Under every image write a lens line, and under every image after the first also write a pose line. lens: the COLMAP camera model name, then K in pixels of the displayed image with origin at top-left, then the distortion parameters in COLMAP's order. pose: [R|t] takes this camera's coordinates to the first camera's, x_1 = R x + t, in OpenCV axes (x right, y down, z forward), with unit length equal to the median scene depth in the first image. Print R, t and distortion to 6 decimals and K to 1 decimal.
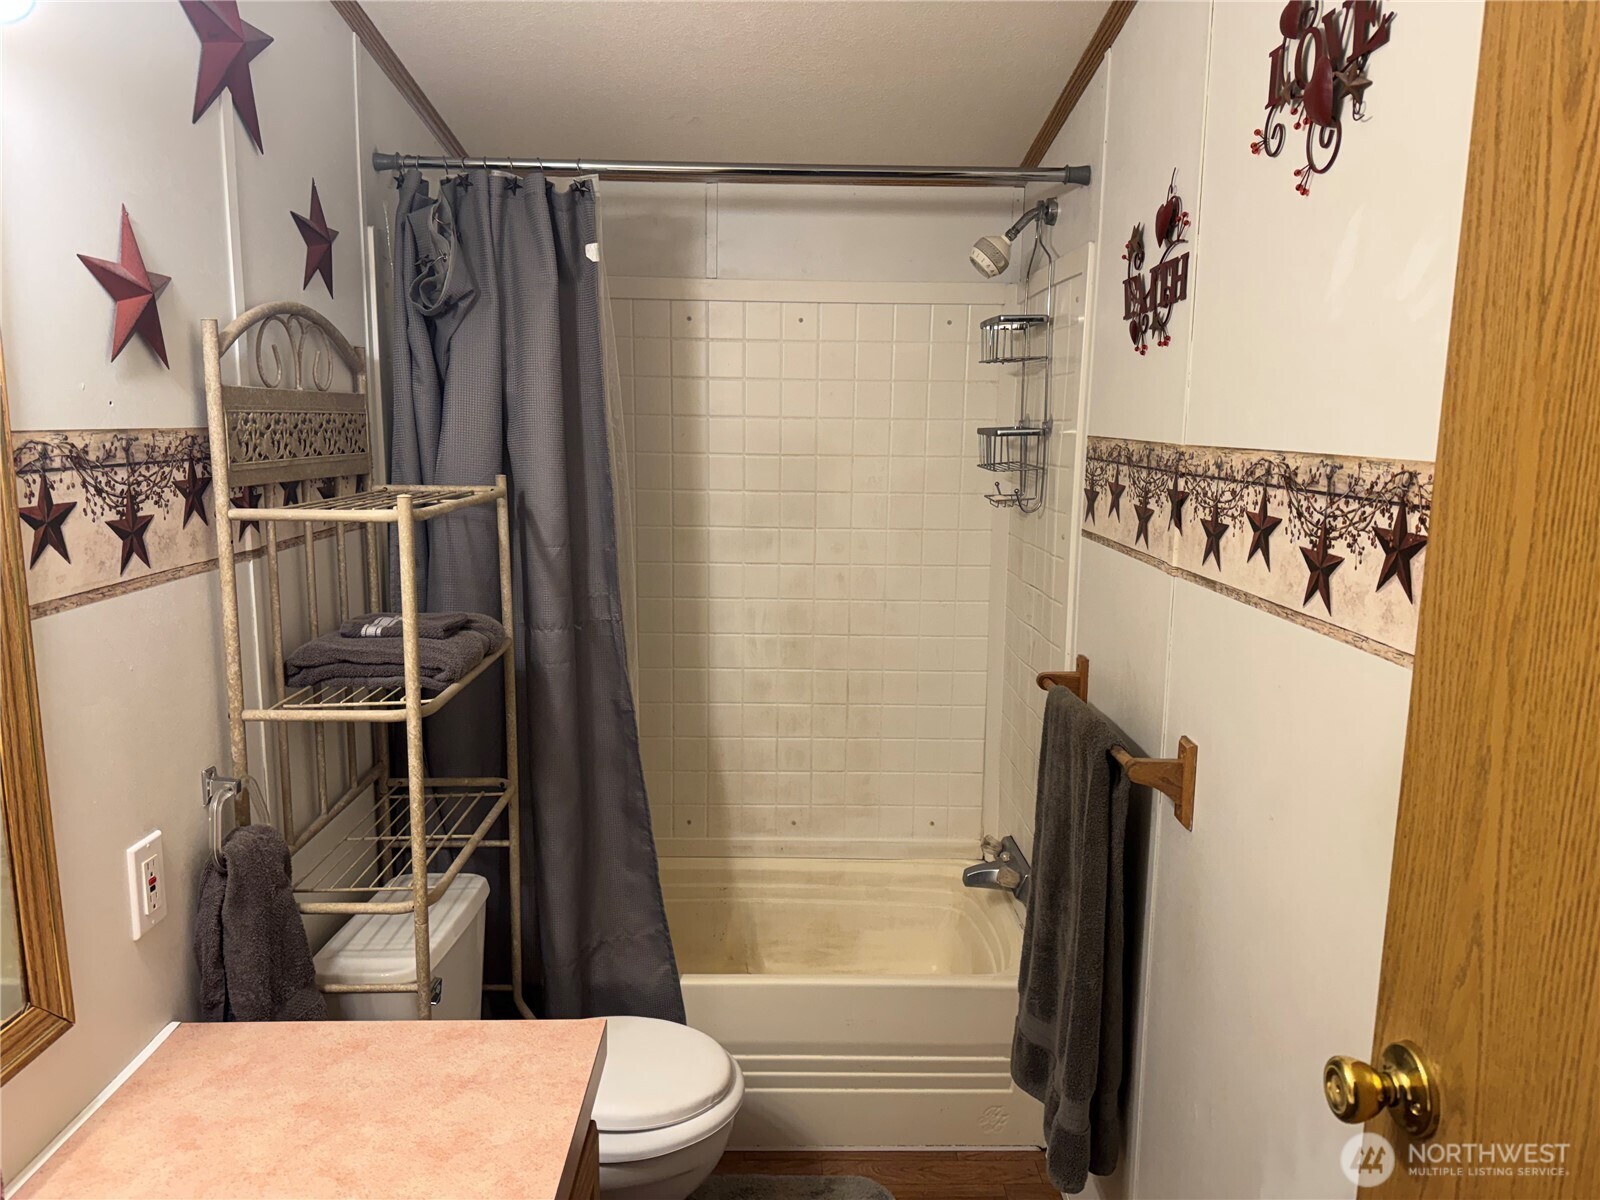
lens RADIAL K [[1117.8, 0, 802.9], [0, 1117.8, 601.5], [0, 0, 1]] dist [-0.030128, -0.000338]
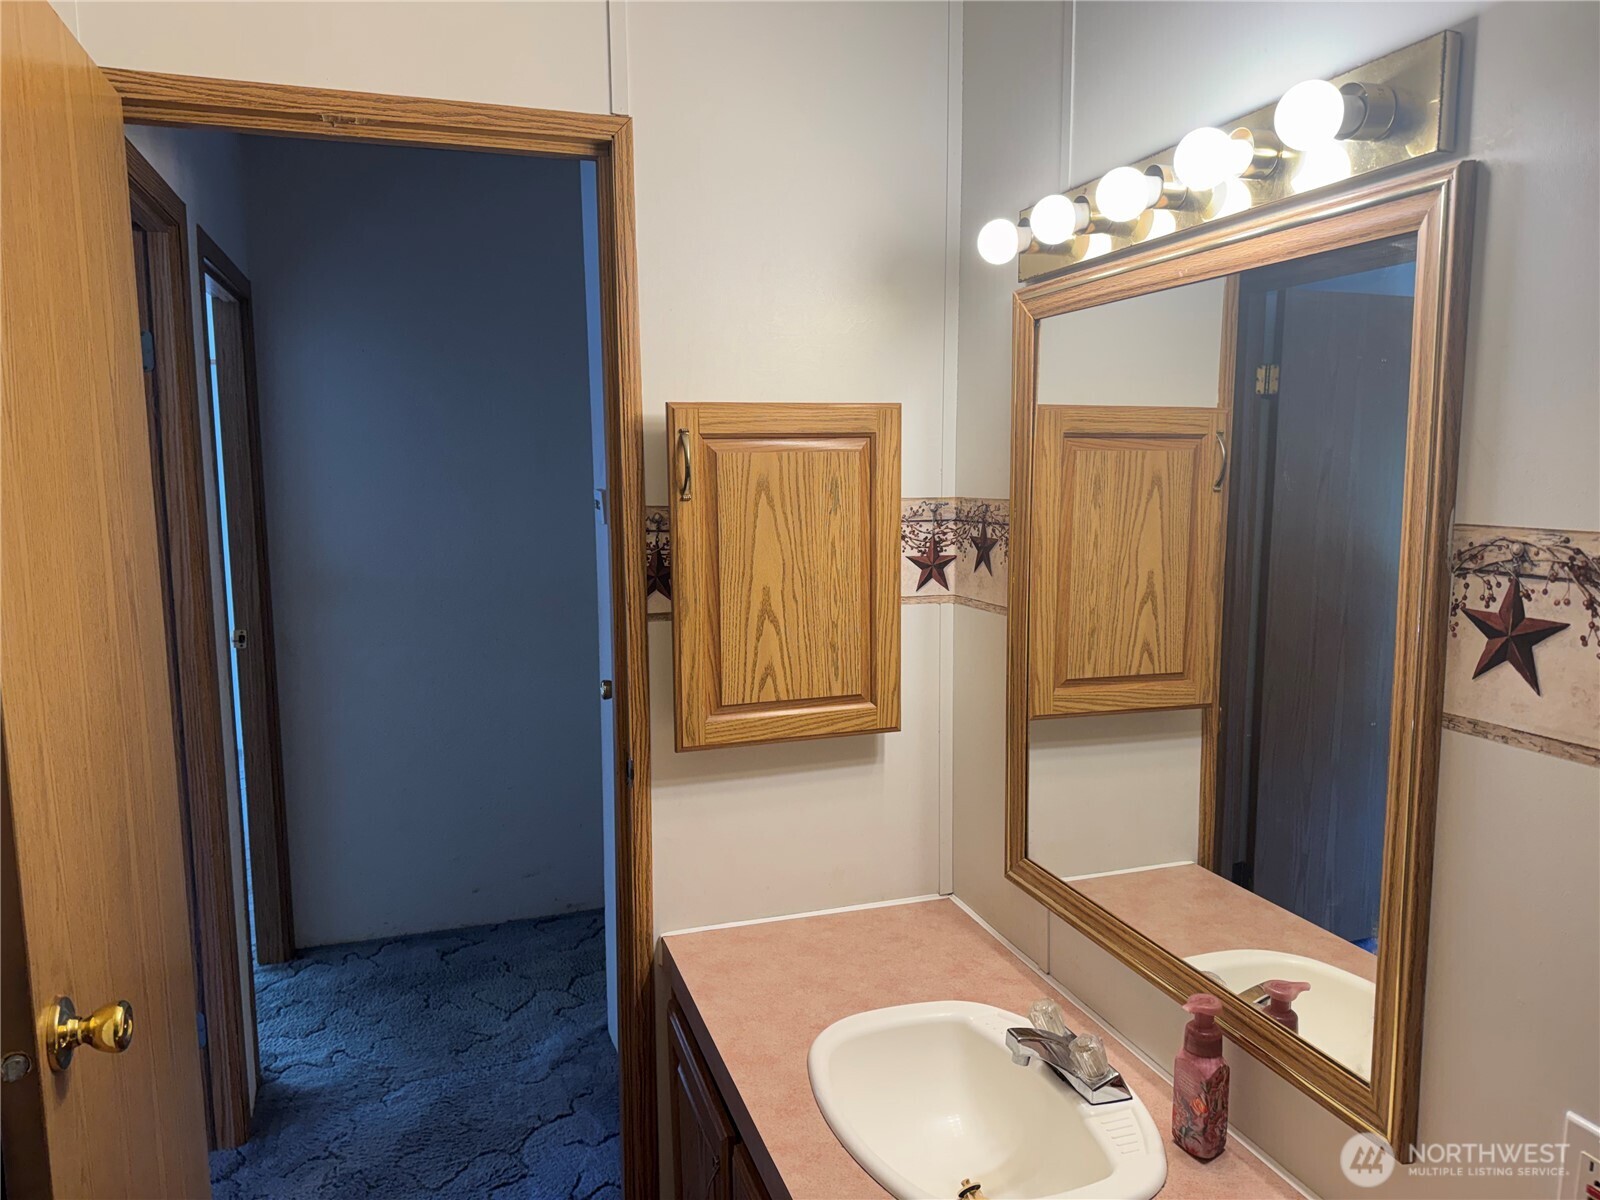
lens RADIAL K [[1117.8, 0, 808.0], [0, 1117.8, 608.0], [0, 0, 1]] dist [-0.030128, -0.000338]
pose [[-0.948663, 0.016105, -0.315879, 0.089456], [-0.074457, 0.959264, 0.272522, -0.283786], [0.307400, 0.282051, -0.908819, 1.606276]]
